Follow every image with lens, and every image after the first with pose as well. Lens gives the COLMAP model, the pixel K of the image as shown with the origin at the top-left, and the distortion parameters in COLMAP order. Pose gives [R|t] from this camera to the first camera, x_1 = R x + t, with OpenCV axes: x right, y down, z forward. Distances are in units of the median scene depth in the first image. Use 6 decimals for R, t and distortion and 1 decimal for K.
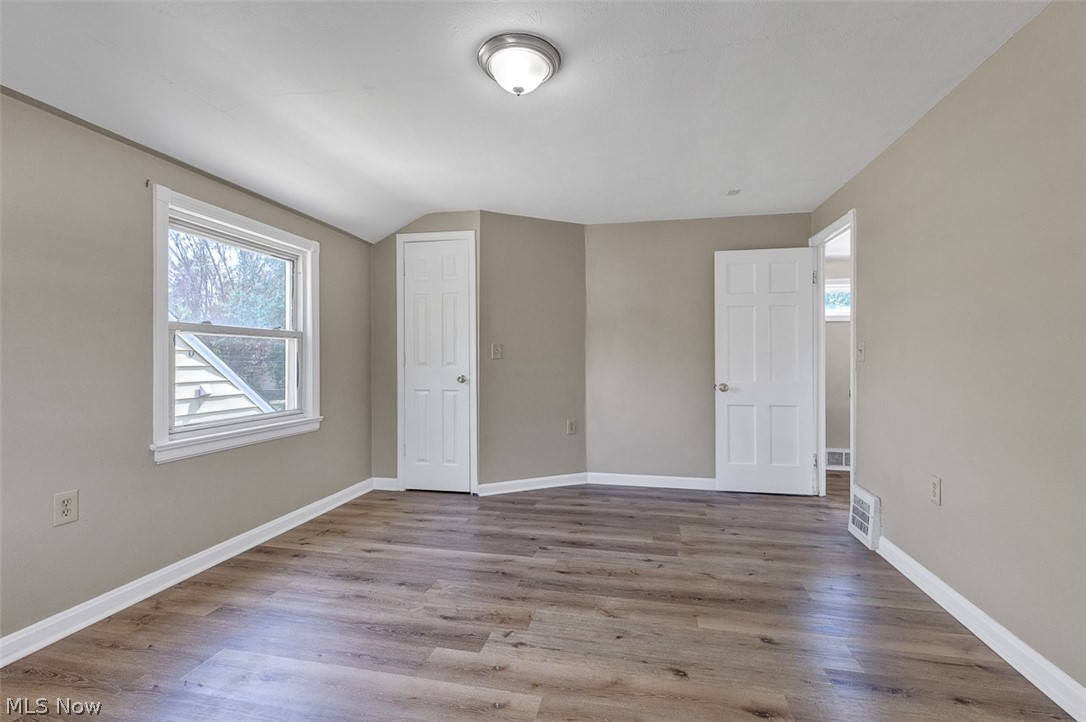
lens RADIAL K [[492.5, 0, 546.7], [0, 492.5, 358.9], [0, 0, 1]] dist [0.013407, -0.003421]
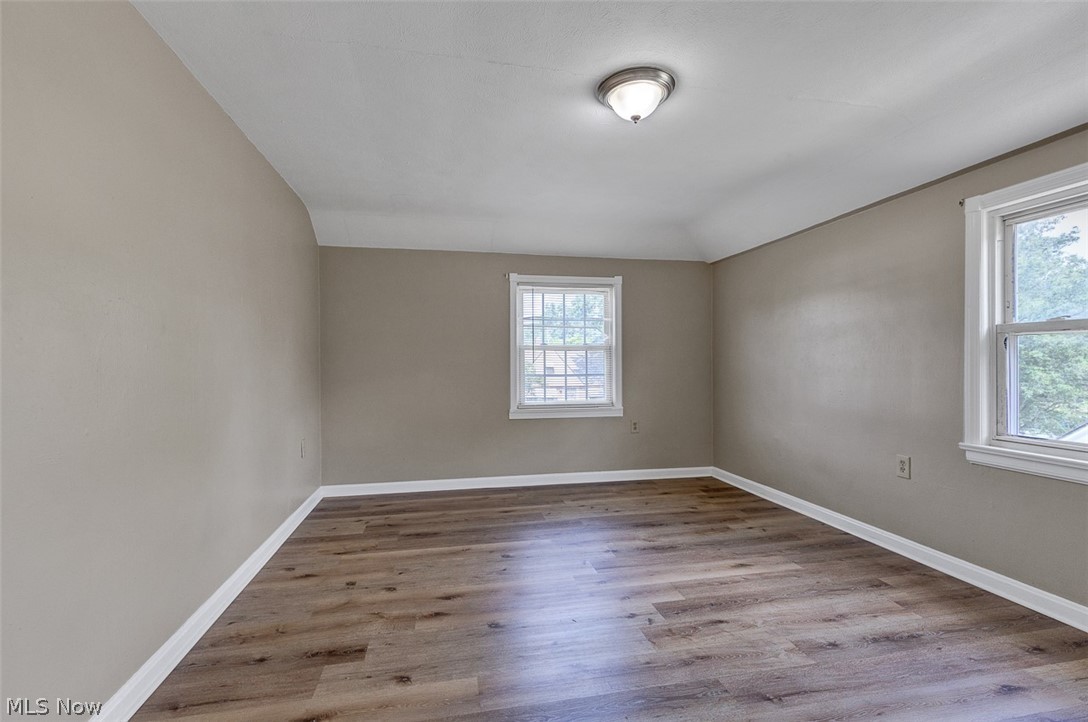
lens RADIAL K [[493.4, 0, 546.5], [0, 493.4, 362.9], [0, 0, 1]] dist [0.013407, -0.003421]
pose [[-0.917679, 0.001009, -0.397321, 0.483241], [0.001673, 0.999998, -0.001324, -0.002454], [0.397319, -0.001880, -0.917679, 1.653821]]
